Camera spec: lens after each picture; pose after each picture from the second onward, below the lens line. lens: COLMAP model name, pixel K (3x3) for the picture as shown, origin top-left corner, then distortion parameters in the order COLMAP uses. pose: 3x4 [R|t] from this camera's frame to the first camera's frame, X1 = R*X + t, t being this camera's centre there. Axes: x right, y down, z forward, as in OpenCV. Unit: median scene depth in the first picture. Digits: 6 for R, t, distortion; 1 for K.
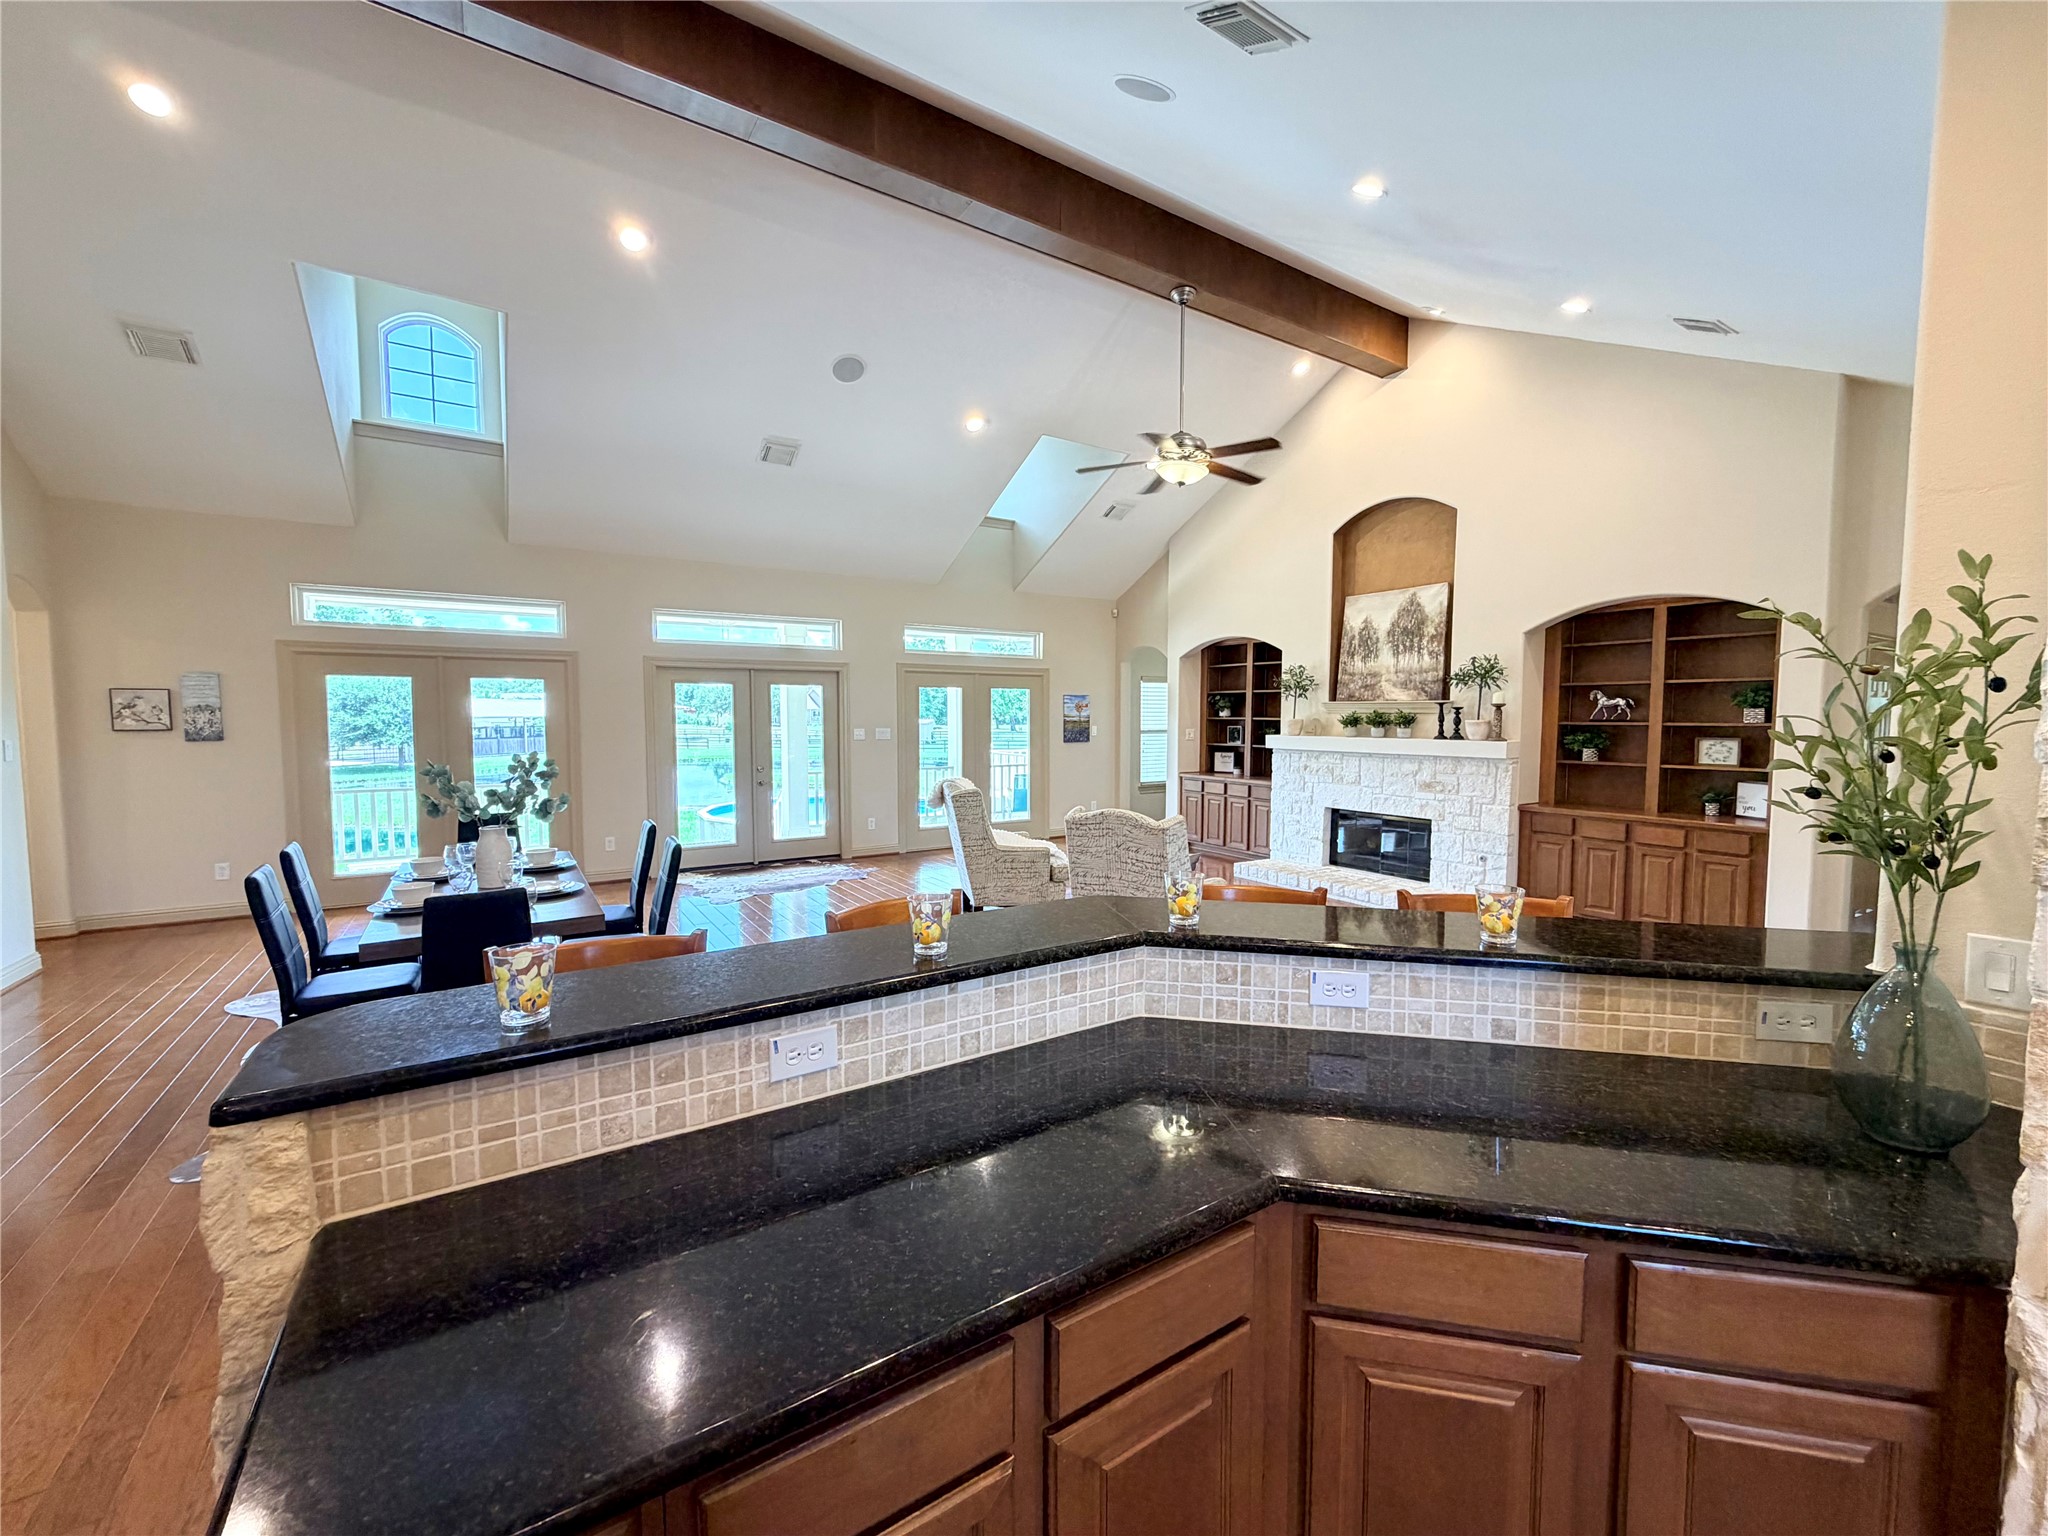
lens RADIAL K [[817.6, 0, 1026.2], [0, 817.6, 762.2], [0, 0, 1]] dist [0.004042, -0.000175]
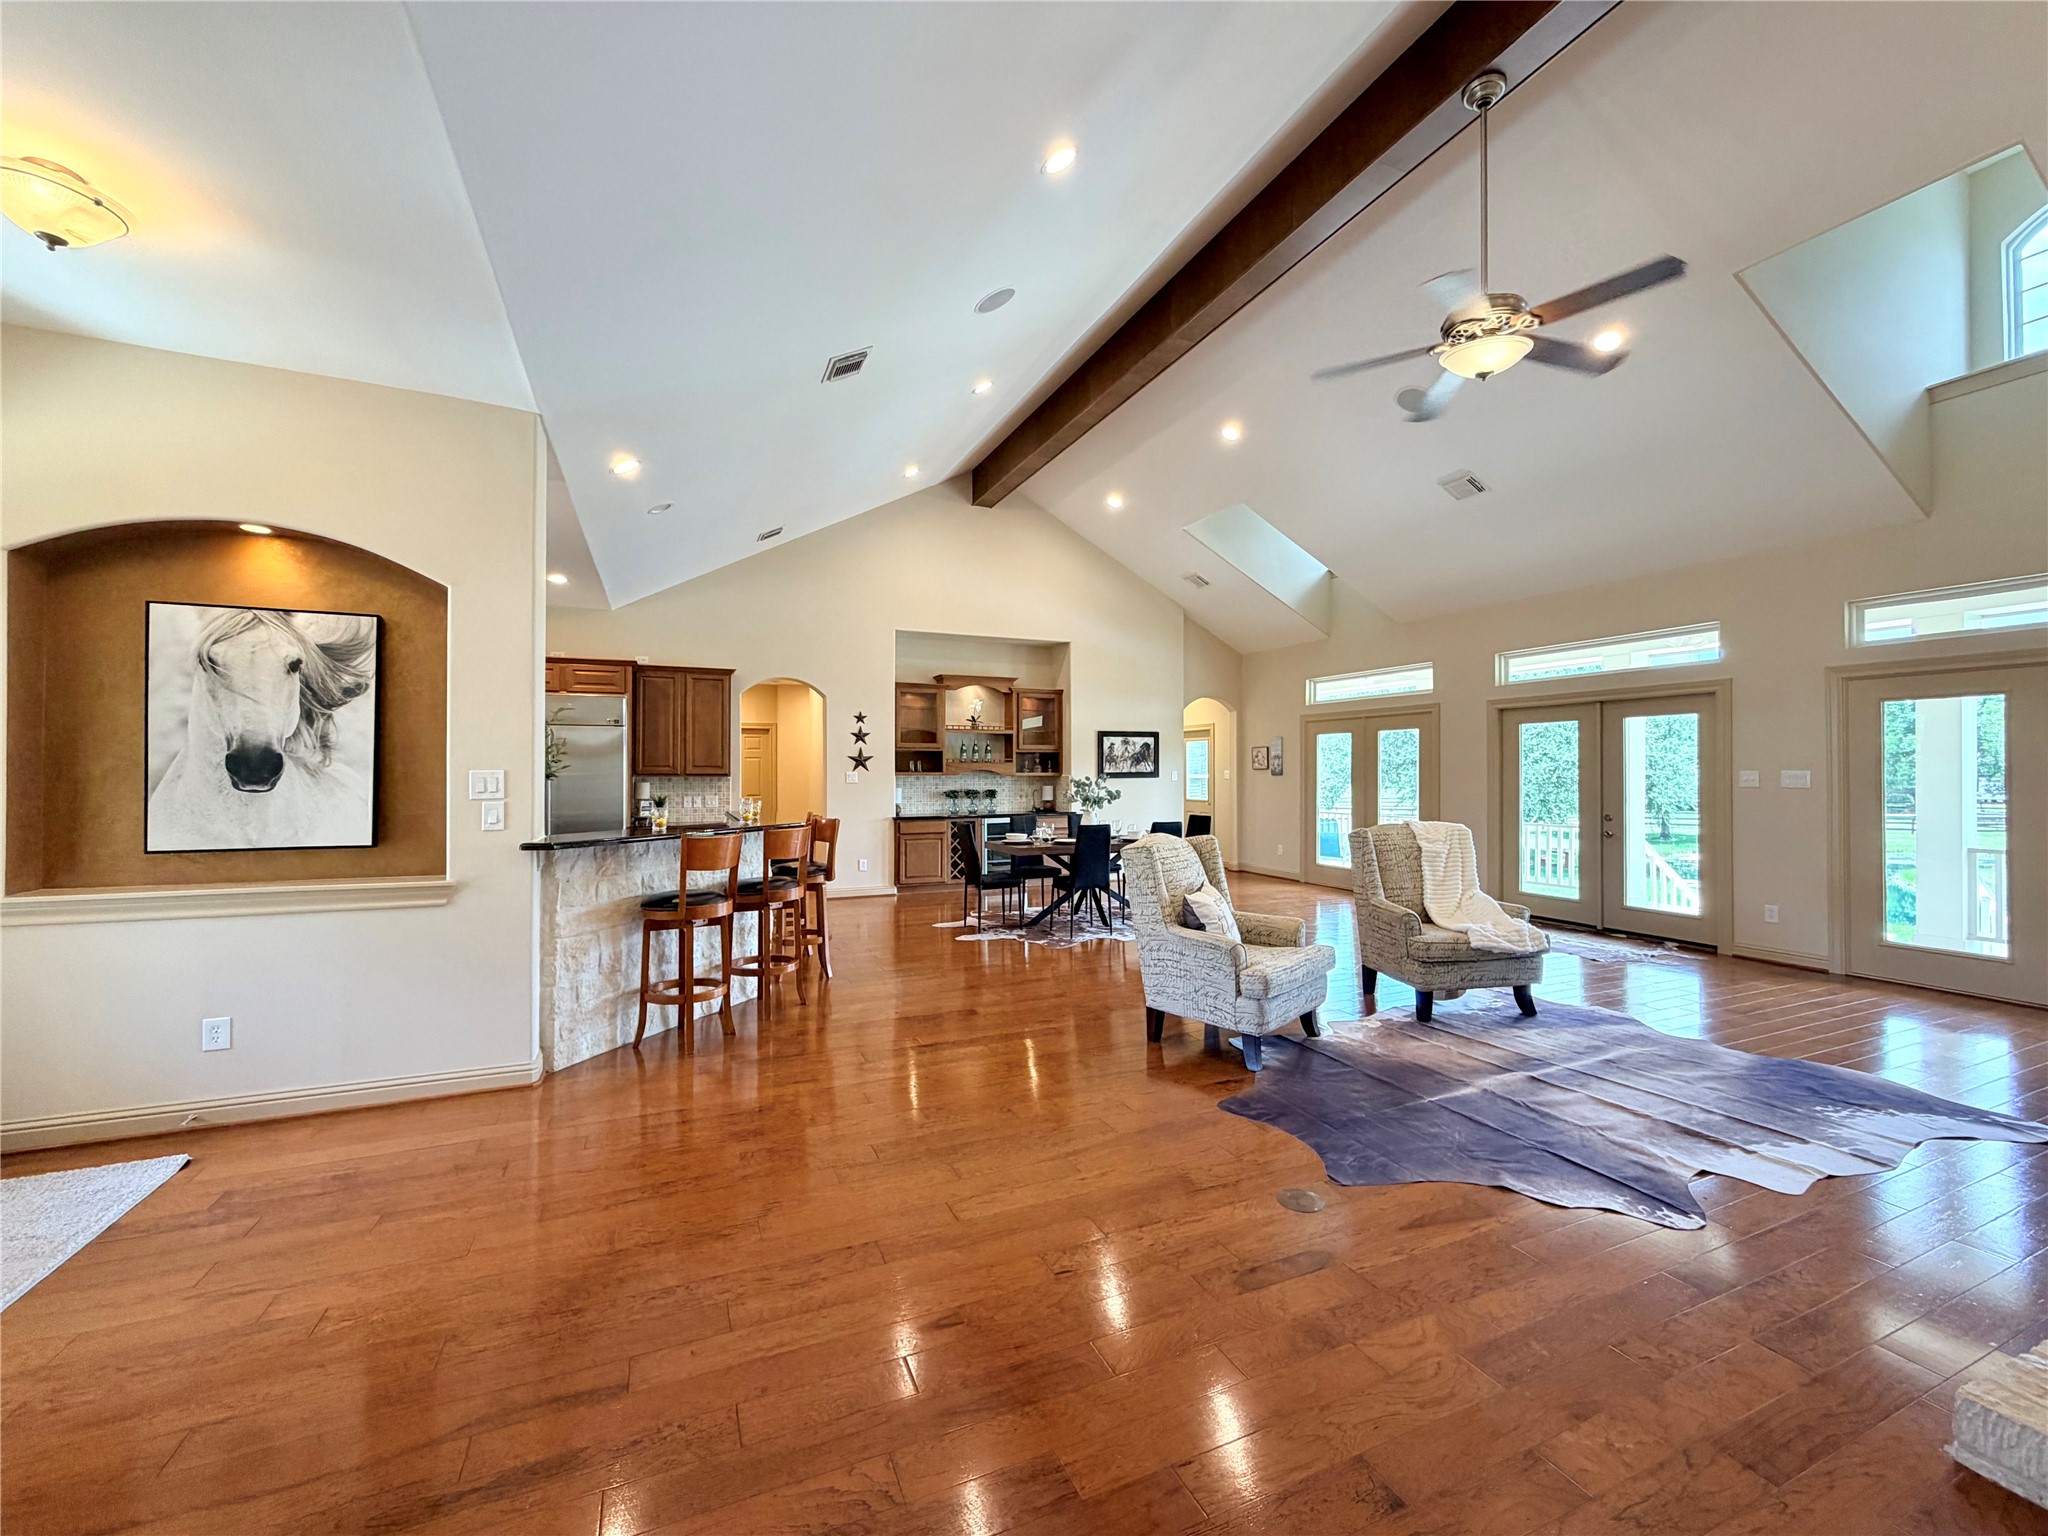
lens RADIAL K [[817.6, 0, 1016.7], [0, 817.6, 763.8], [0, 0, 1]] dist [0.004042, -0.000175]
pose [[-0.171489, -0.012771, -0.985103, 0.708865], [-0.059862, 0.998204, -0.002520, -0.009814], [0.983366, 0.058538, -0.171945, 0.616214]]
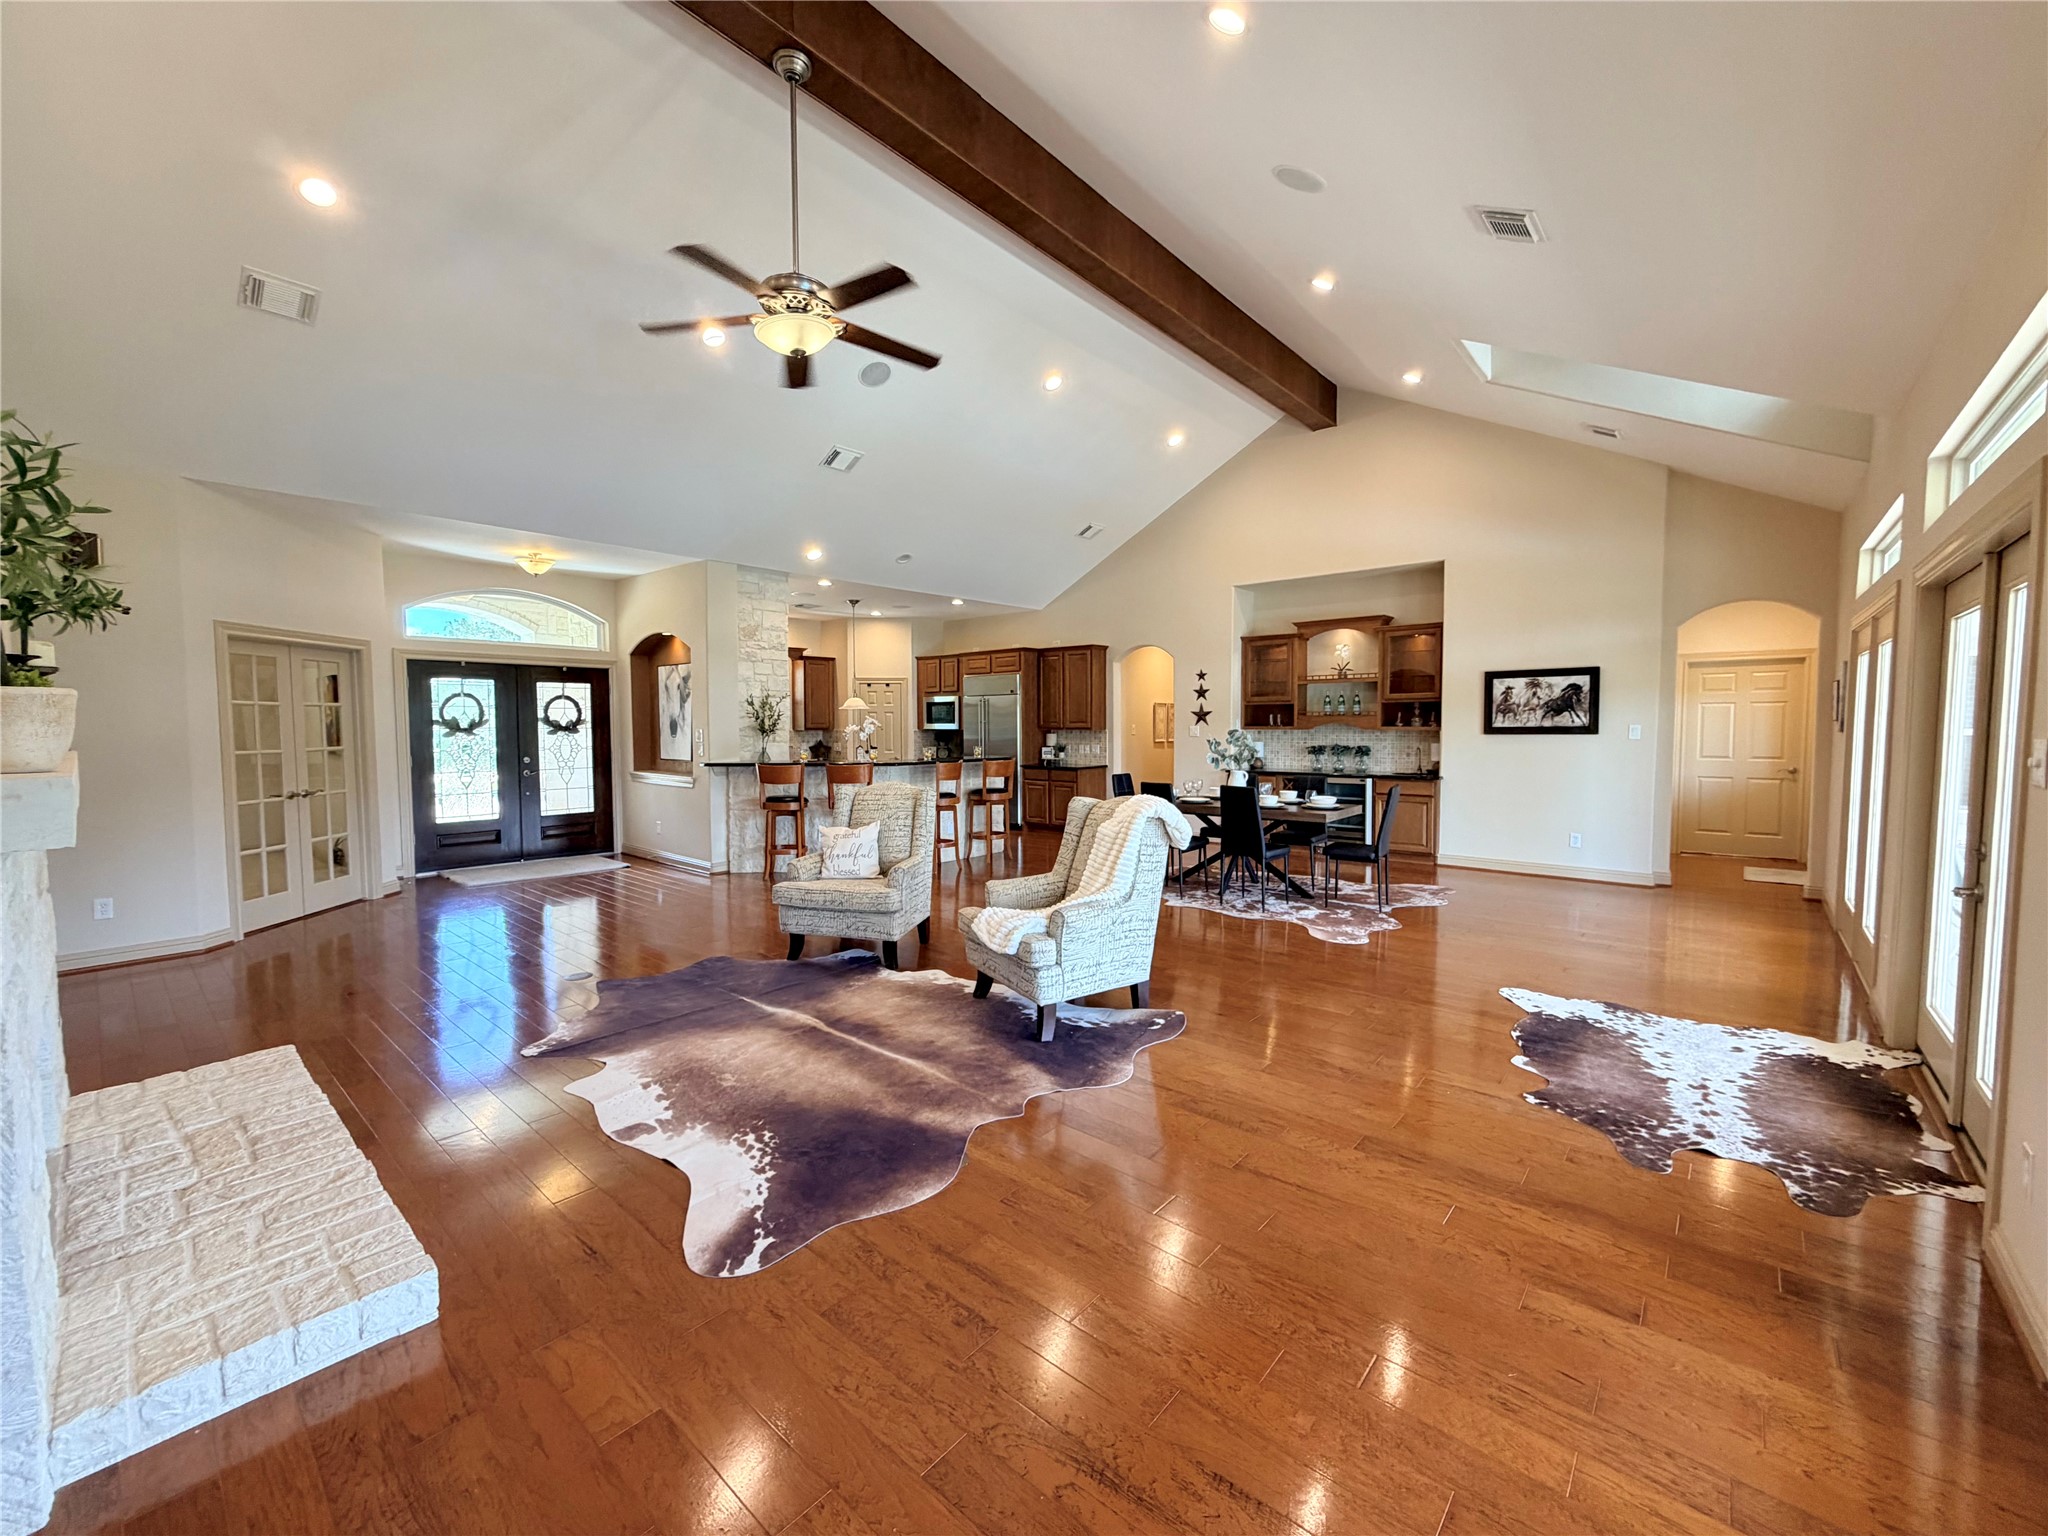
lens RADIAL K [[817.6, 0, 1020.2], [0, 817.6, 767.8], [0, 0, 1]] dist [0.004042, -0.000175]
pose [[-0.963906, 0.016837, -0.265711, 0.157777], [-0.014011, 0.993408, 0.113773, -0.067125], [0.265875, 0.113389, -0.957316, 1.384102]]
